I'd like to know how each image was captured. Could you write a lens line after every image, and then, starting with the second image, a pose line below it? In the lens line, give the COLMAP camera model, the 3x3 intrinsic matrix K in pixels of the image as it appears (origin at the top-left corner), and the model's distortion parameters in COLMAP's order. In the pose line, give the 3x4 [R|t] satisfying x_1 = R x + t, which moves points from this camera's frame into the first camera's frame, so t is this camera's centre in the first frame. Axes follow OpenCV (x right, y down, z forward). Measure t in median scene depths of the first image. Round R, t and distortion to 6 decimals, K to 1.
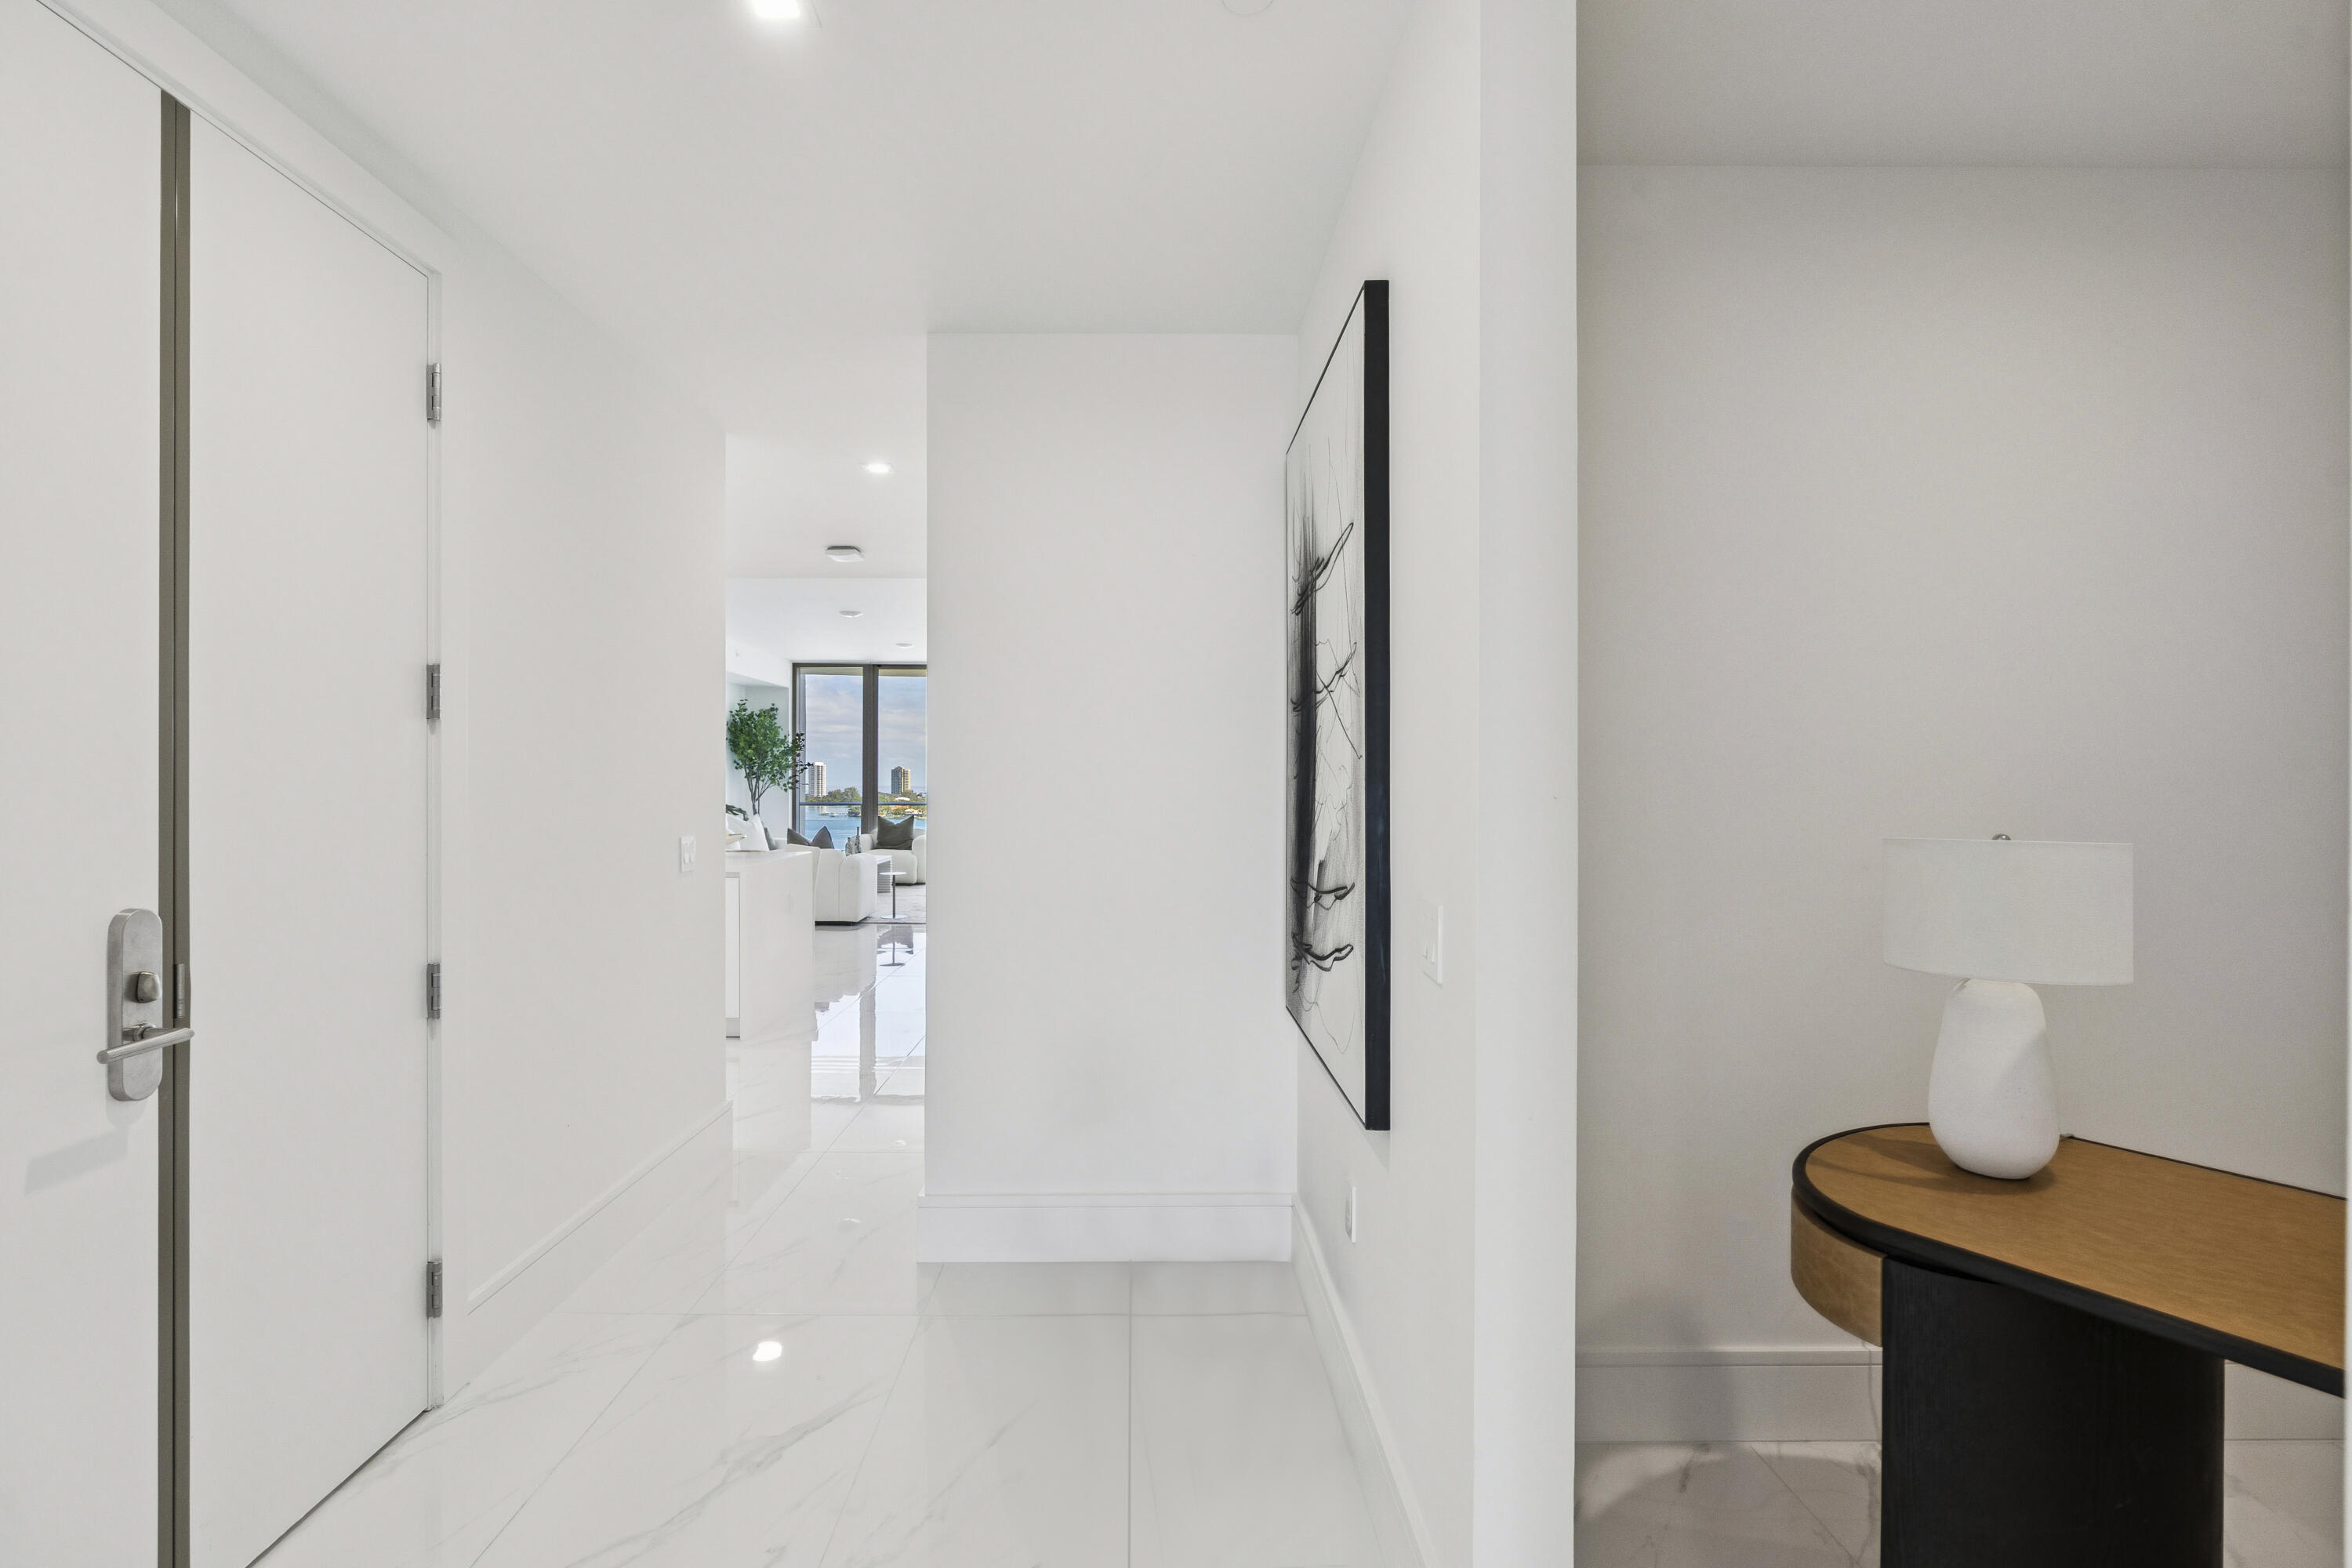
lens RADIAL K [[1052.4, 0, 1175.2], [0, 1052.4, 787.0], [0, 0, 1]] dist [-0.011893, 0.002957]
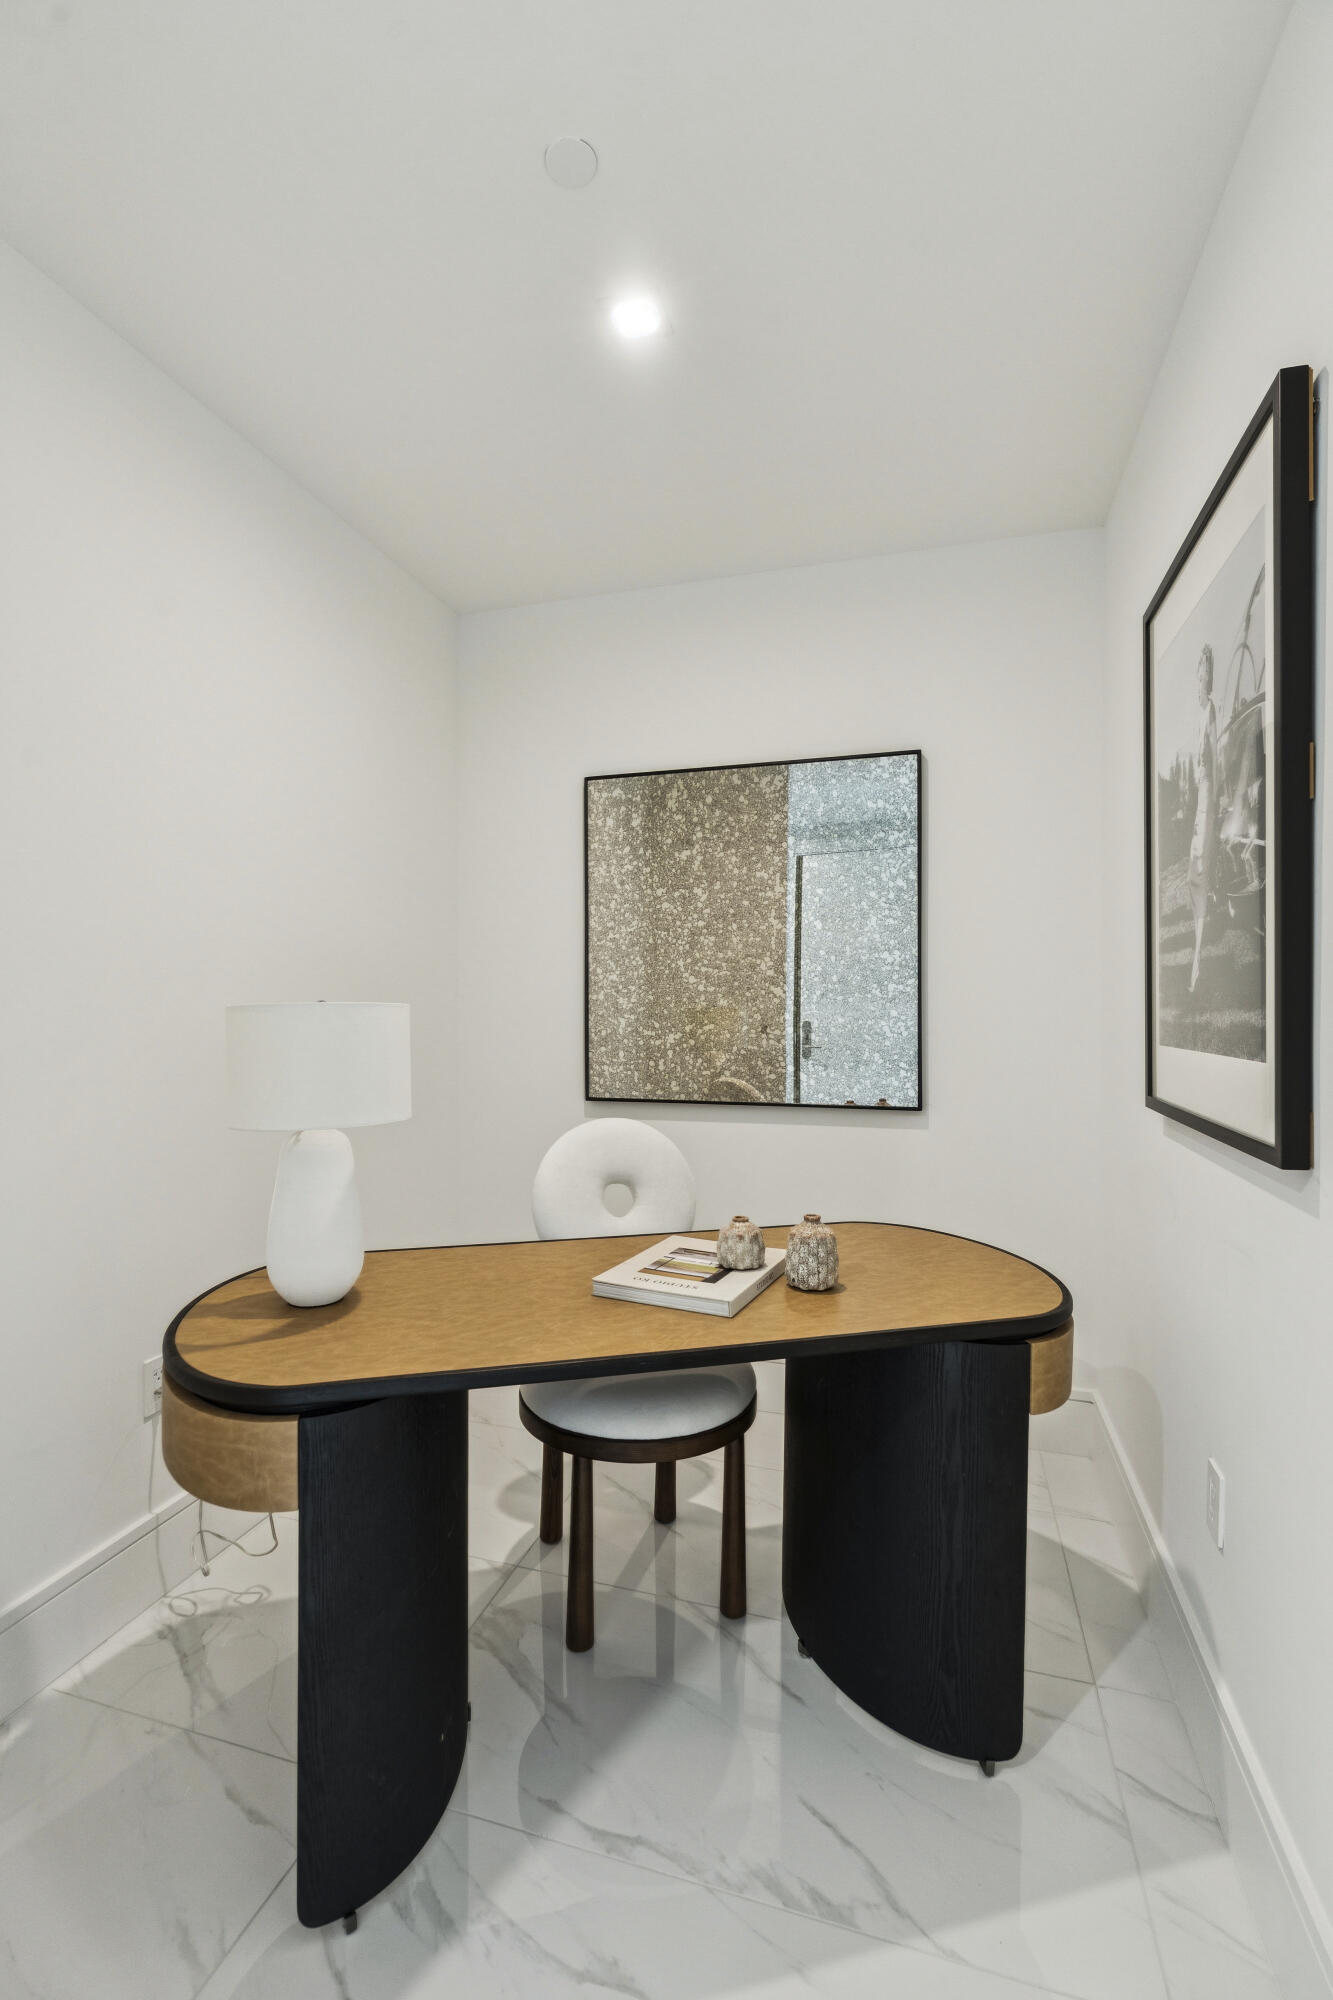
lens RADIAL K [[894.9, 0, 666.9], [0, 894.9, 1011.3], [0, 0, 1]] dist [-0.011893, 0.002957]
pose [[0.314315, -0.006564, 0.949296, -0.009861], [-0.004887, 0.999952, 0.008533, 0.051105], [-0.949306, -0.007321, 0.314267, 0.373653]]
